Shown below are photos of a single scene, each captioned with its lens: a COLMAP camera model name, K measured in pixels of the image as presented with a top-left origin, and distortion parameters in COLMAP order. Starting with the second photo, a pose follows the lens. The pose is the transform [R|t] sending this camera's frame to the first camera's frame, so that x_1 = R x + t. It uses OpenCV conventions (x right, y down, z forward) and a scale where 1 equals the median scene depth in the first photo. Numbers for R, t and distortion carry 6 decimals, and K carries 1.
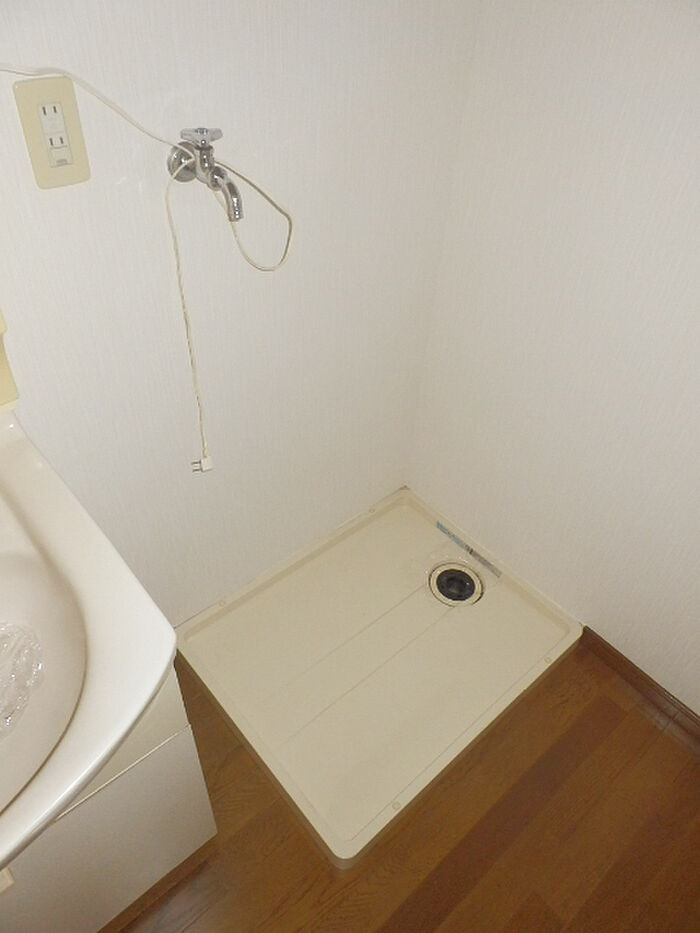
lens RADIAL K [[646.9, 0, 350.1], [0, 646.9, 467.7], [0, 0, 1]] dist [0.000128, 0.000180]
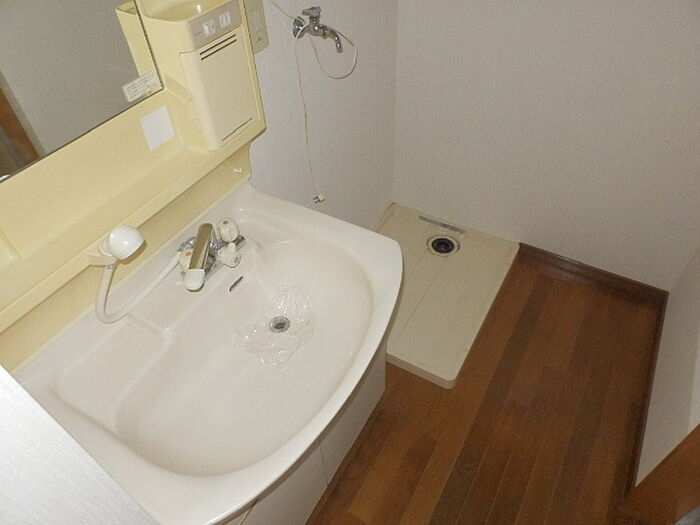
lens RADIAL K [[485.4, 0, 349.5], [0, 485.4, 261.9], [0, 0, 1]] dist [0.000128, 0.000180]
pose [[0.943197, -0.293700, 0.155306, -0.306098], [0.288504, 0.955868, 0.055515, 0.085243], [-0.164756, -0.007555, 0.986305, -0.251504]]
